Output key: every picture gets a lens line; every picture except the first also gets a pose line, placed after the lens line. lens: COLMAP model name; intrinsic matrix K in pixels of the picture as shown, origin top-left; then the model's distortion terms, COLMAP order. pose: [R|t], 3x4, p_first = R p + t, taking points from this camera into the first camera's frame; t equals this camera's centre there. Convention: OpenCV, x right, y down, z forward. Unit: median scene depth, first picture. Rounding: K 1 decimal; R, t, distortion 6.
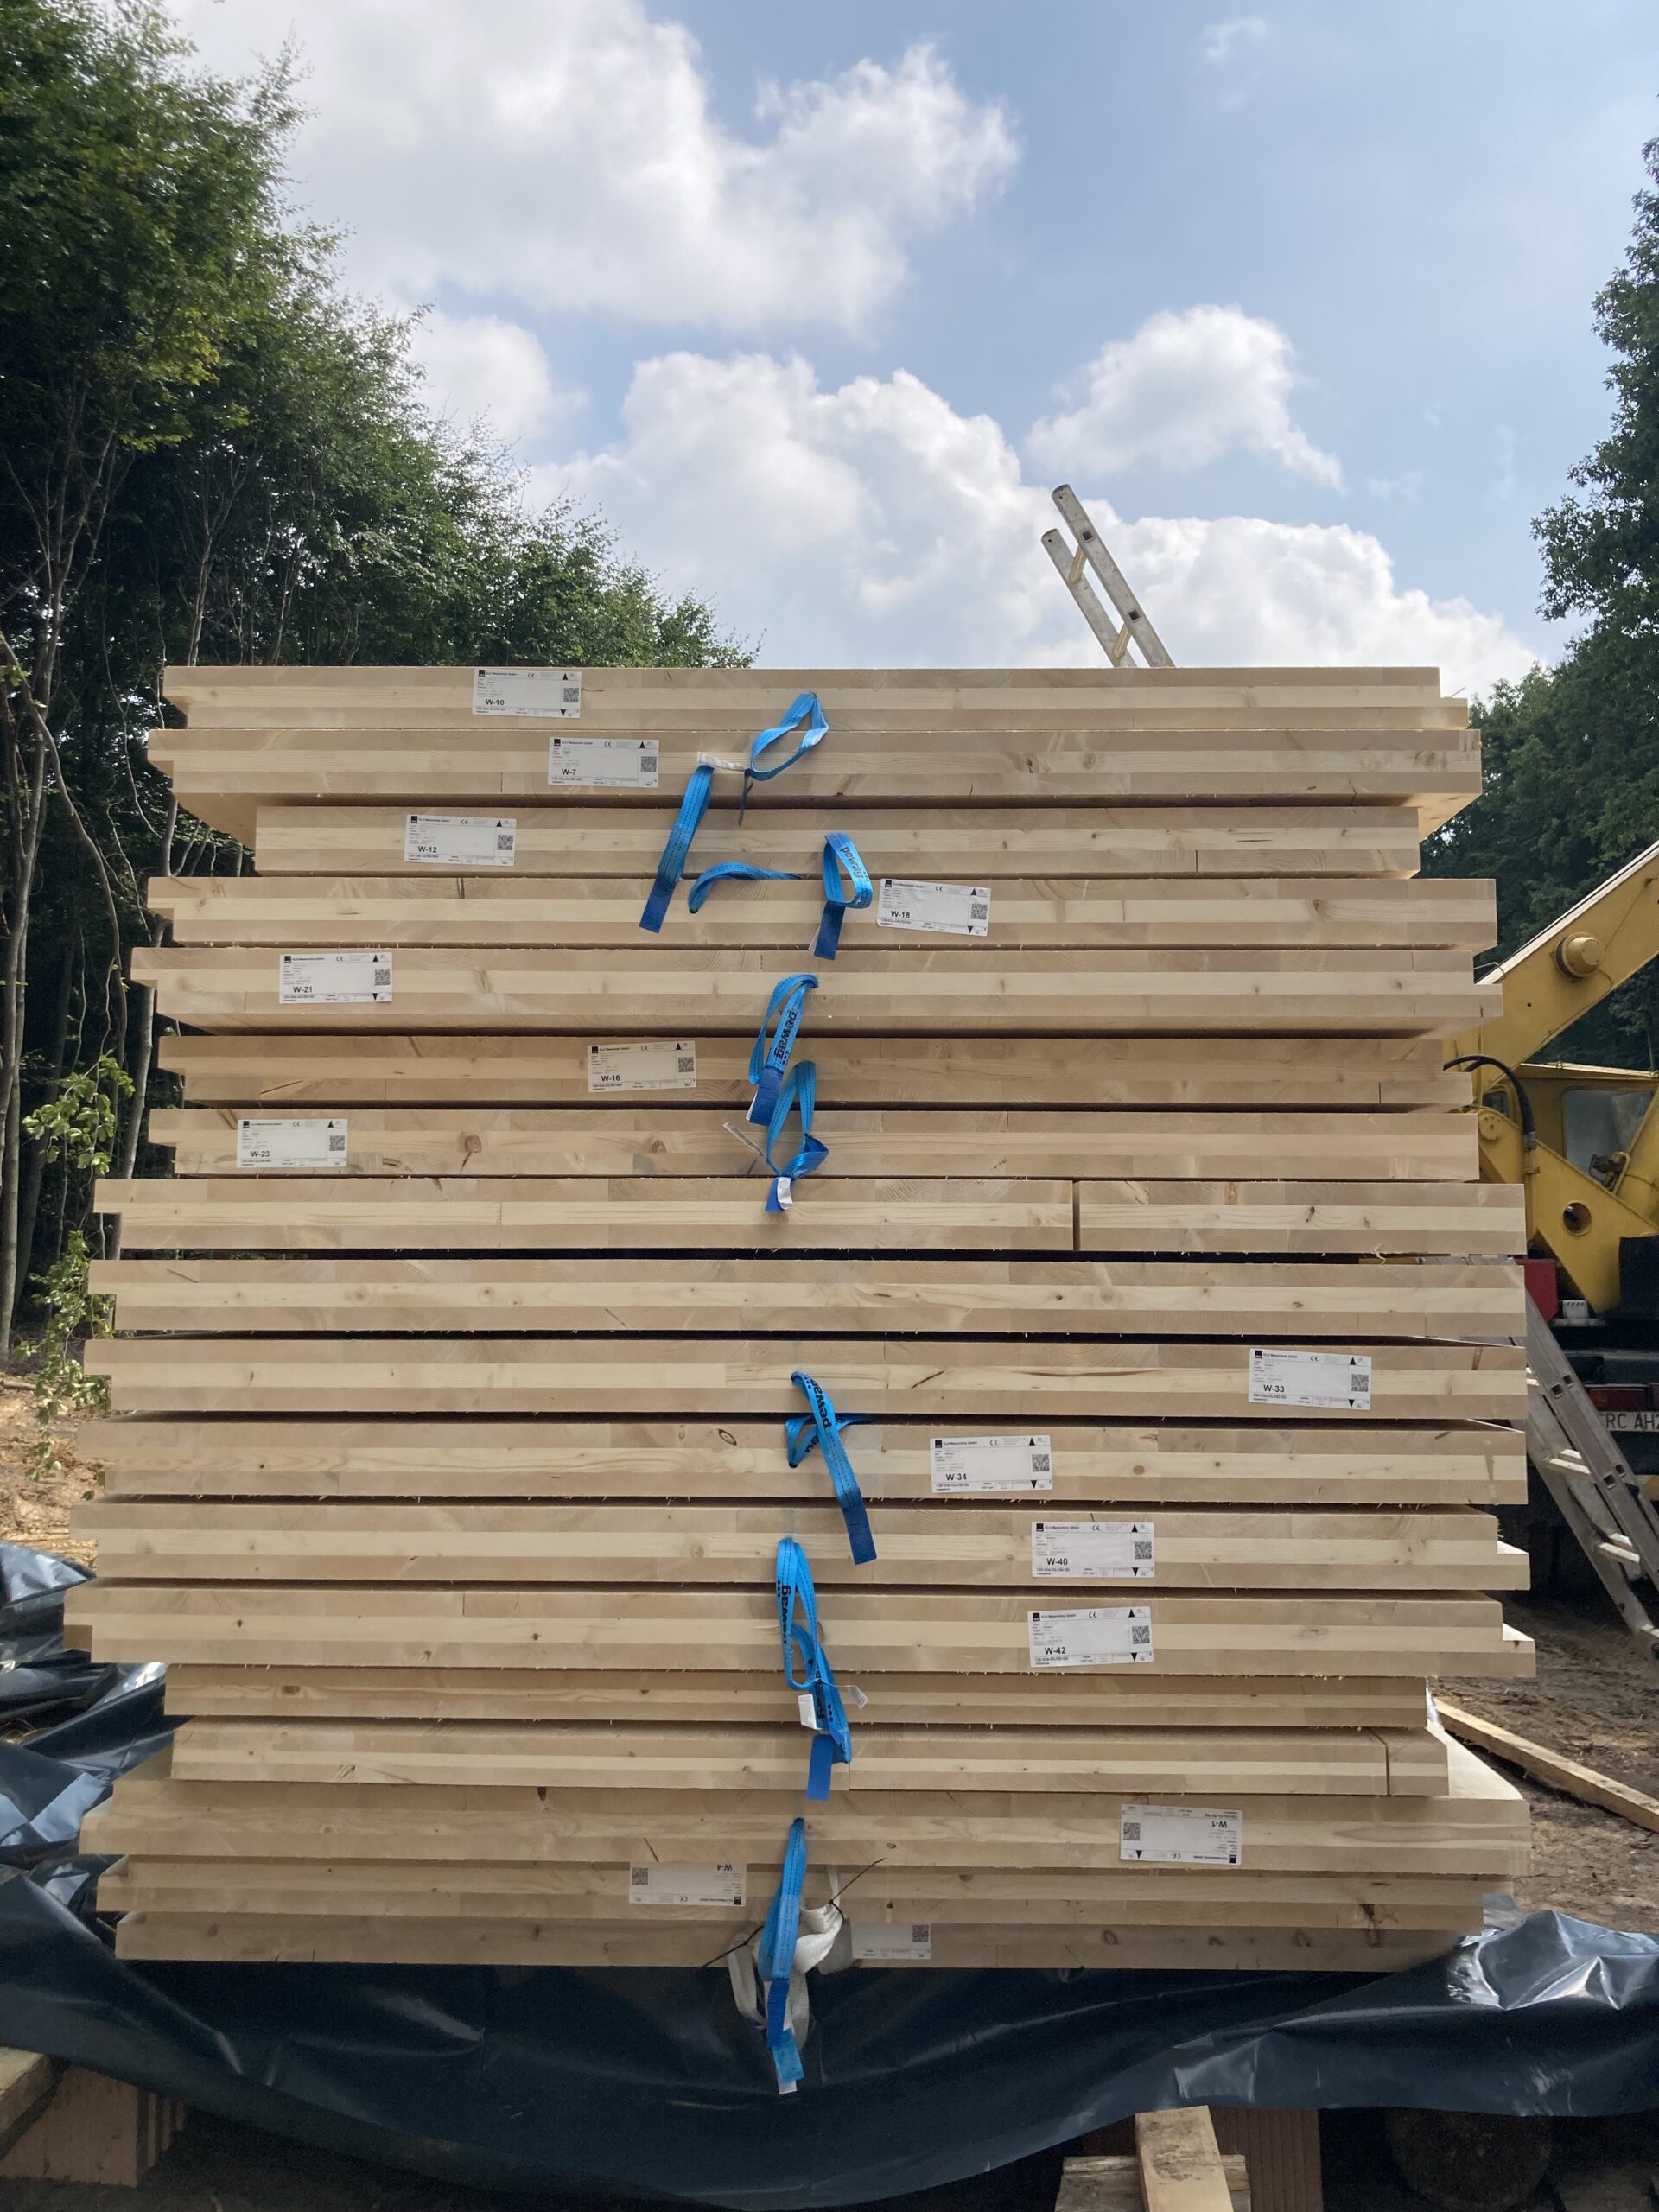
lens RADIAL K [[1826.5, 0, 829.5], [0, 1826.5, 1106.0], [0, 0, 1]] dist [0.044796, -0.000334]
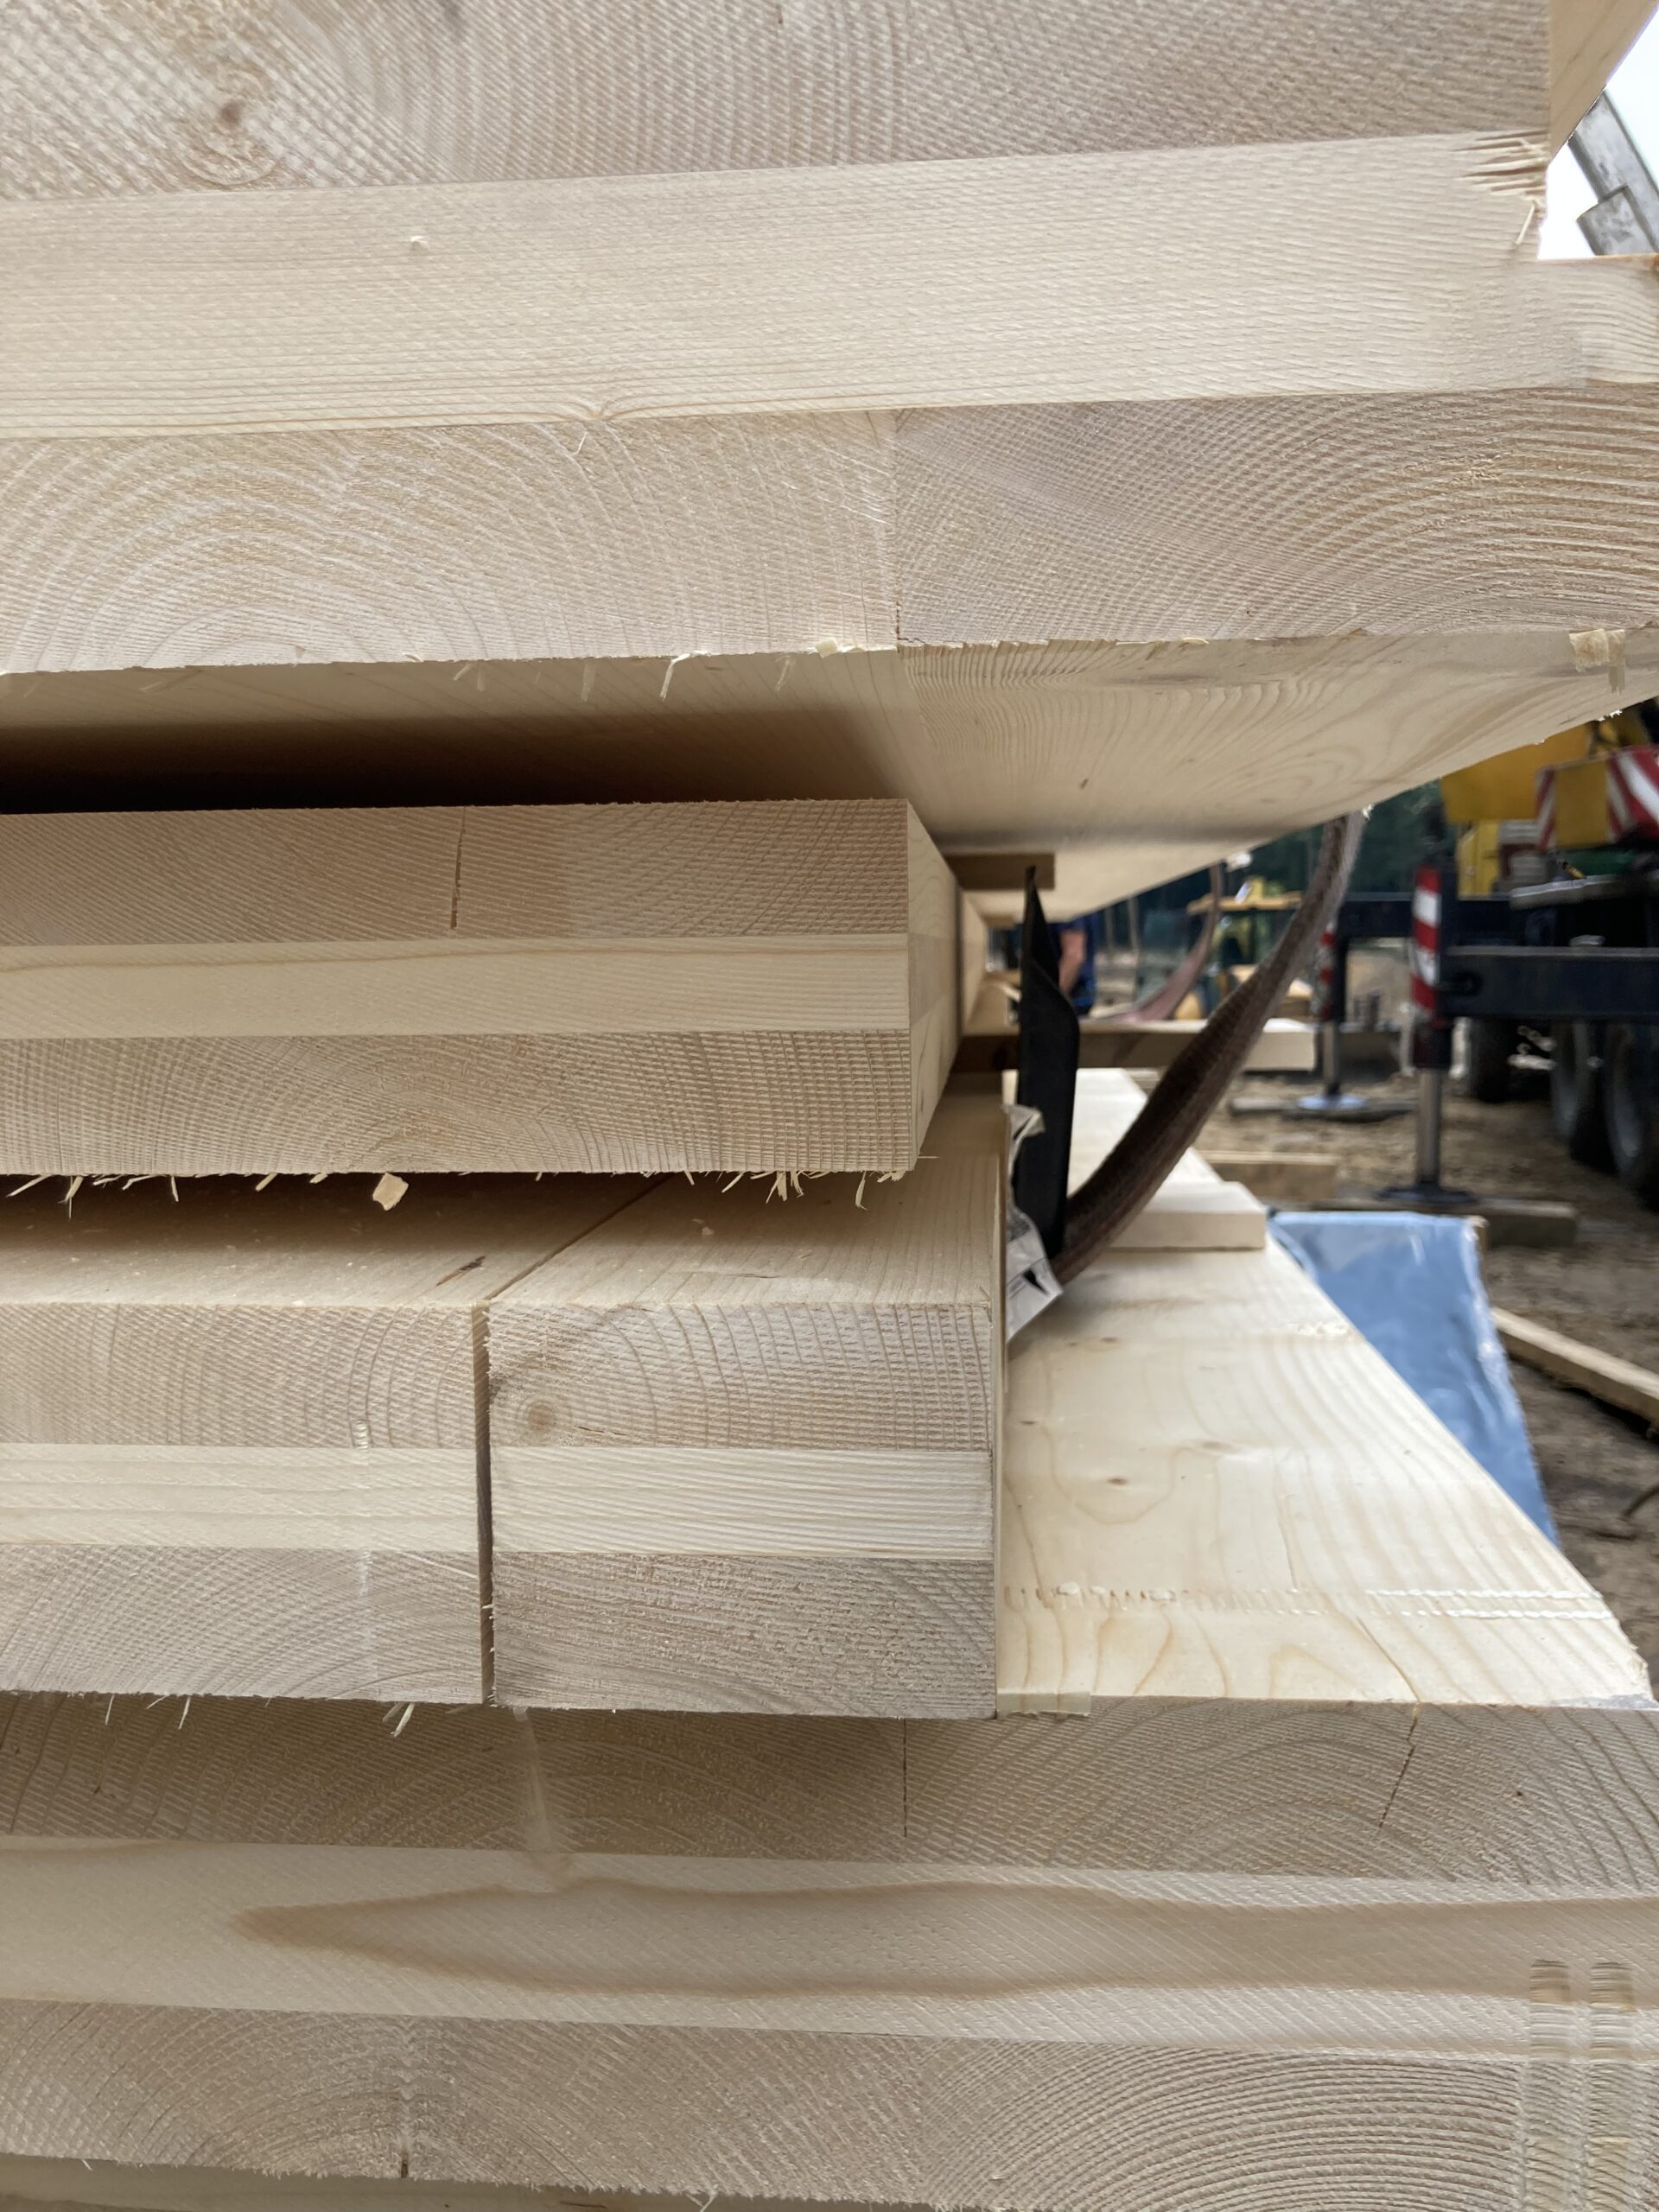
lens RADIAL K [[1826.5, 0, 829.5], [0, 1826.5, 1106.0], [0, 0, 1]] dist [0.044796, -0.000334]
pose [[0.997311, -0.007922, -0.072851, 0.327599], [0.020800, 0.983855, 0.177755, 0.309976], [0.070266, -0.178793, 0.981374, 0.877964]]
